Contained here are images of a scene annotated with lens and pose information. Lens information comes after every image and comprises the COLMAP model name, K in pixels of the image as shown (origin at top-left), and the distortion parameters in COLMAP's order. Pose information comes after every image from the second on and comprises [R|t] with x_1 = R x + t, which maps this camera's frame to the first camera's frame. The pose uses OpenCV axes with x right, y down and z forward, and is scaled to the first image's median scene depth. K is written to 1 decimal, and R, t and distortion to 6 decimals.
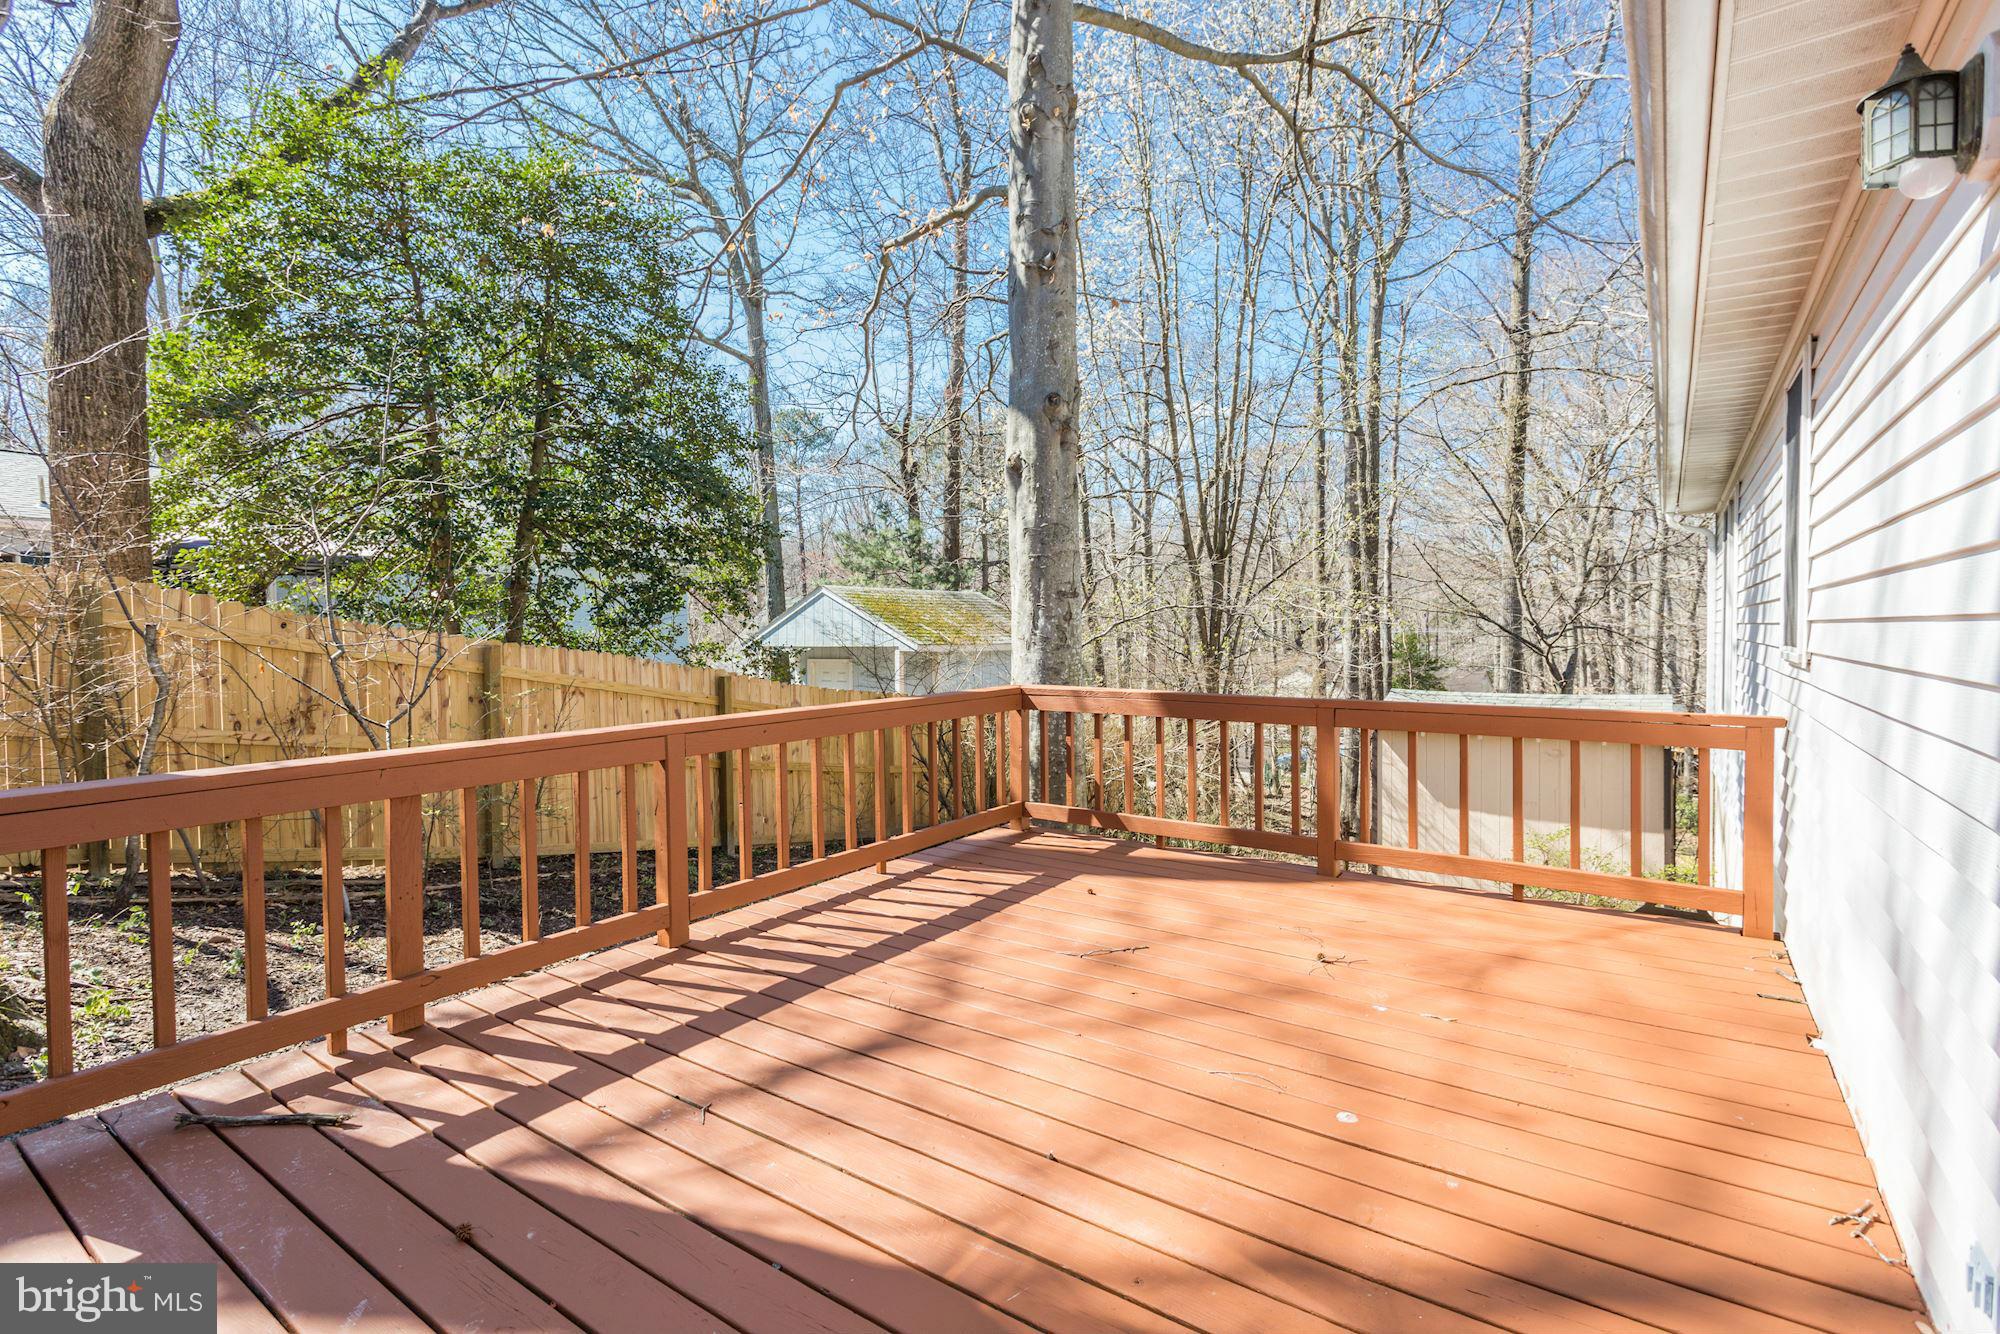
lens RADIAL K [[951.1, 0, 989.6], [0, 951.1, 659.1], [0, 0, 1]] dist [0.001422, 0.002166]
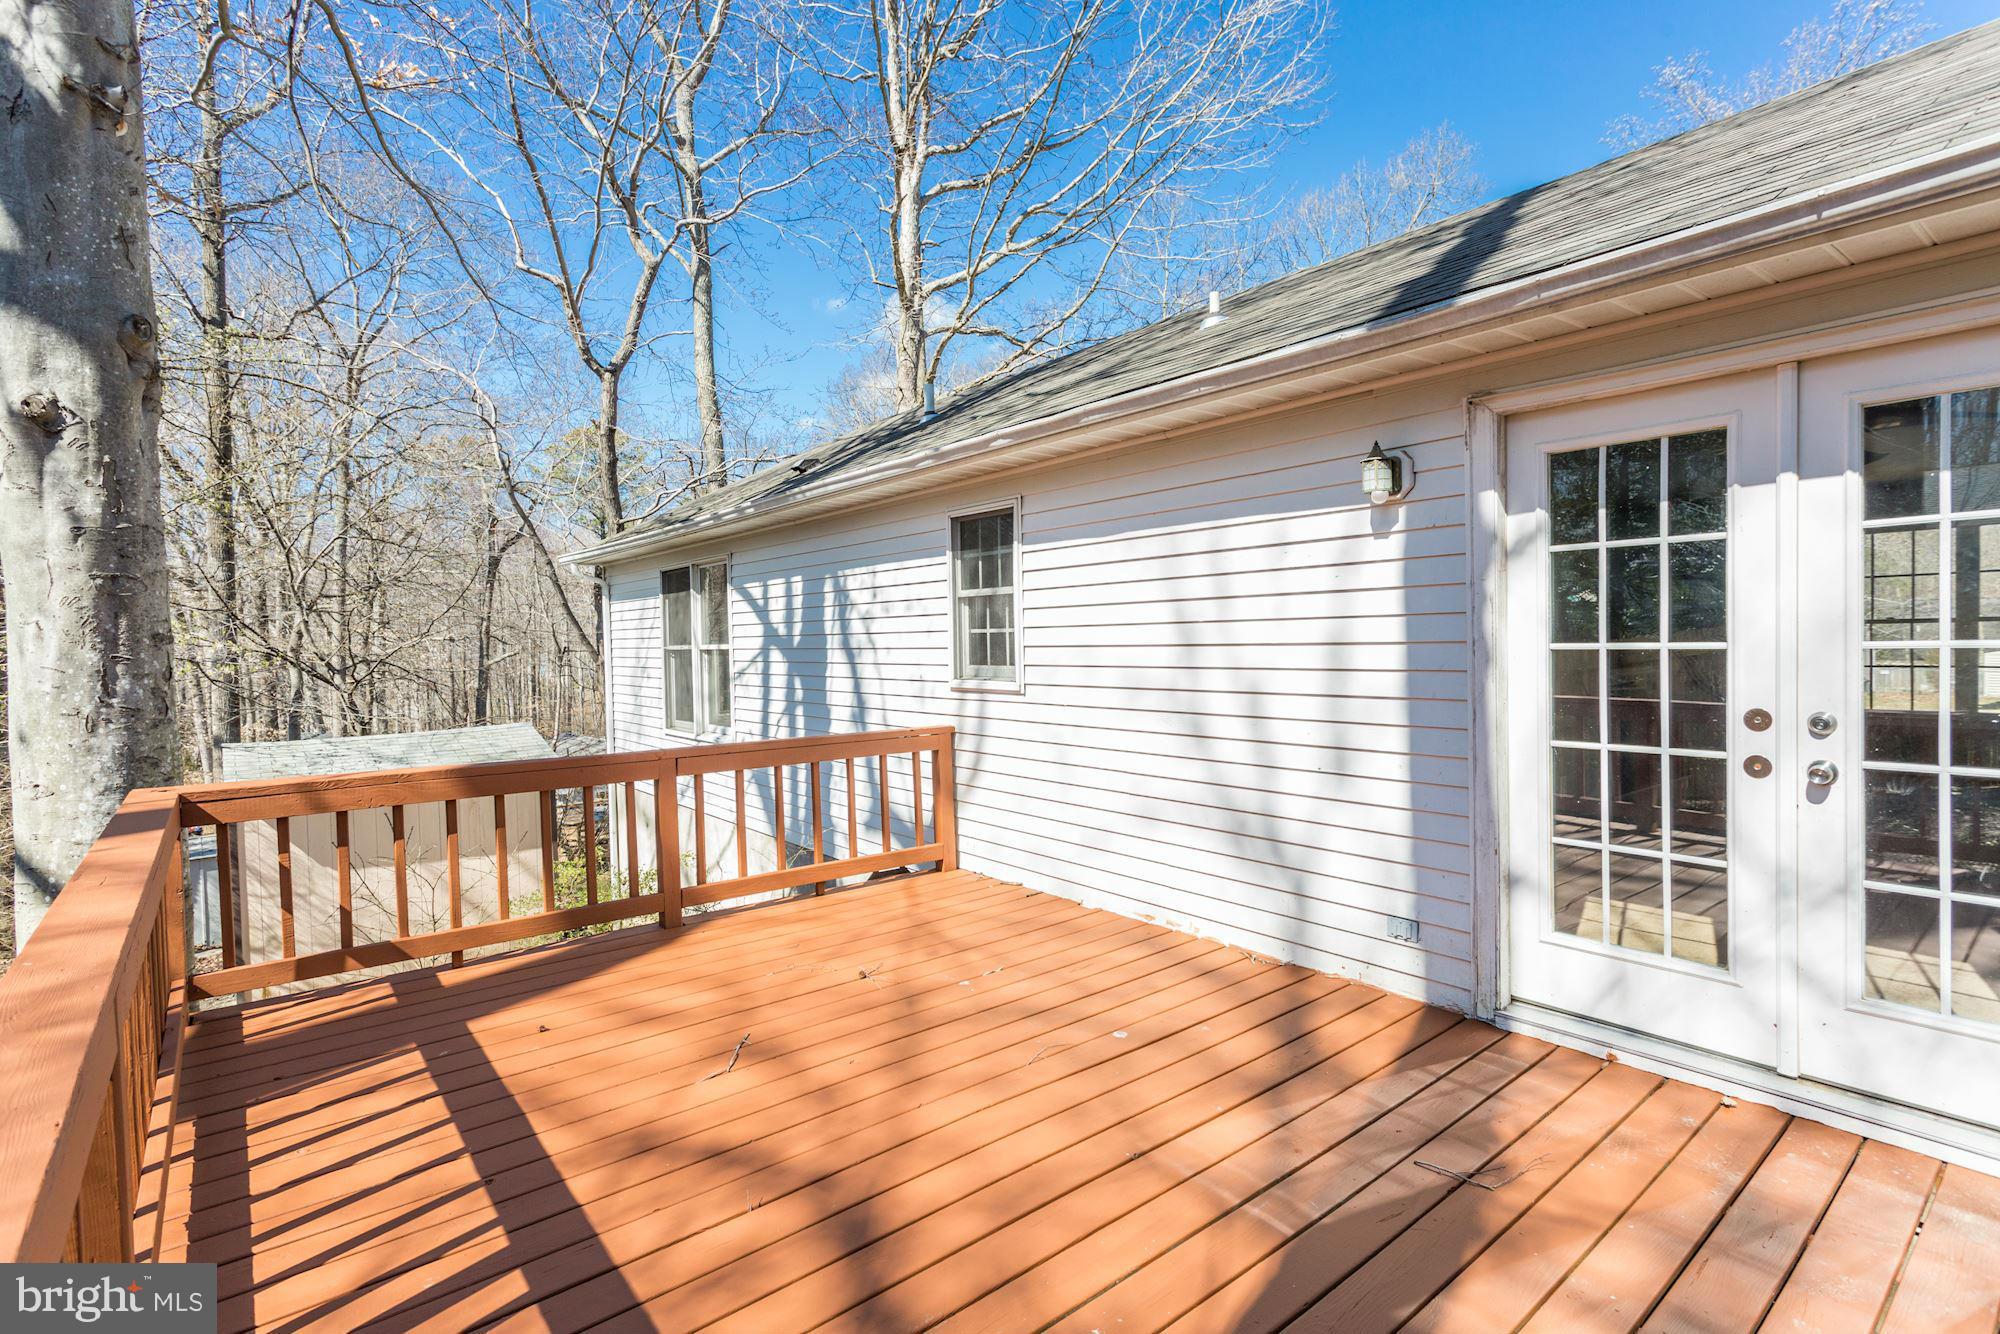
lens RADIAL K [[951.1, 0, 990.5], [0, 951.1, 670.3], [0, 0, 1]] dist [0.001422, 0.002166]
pose [[0.263292, -0.031130, 0.964214, -0.598353], [0.044687, 0.998800, 0.020045, -0.054443], [-0.963681, 0.037810, 0.264367, 0.464065]]
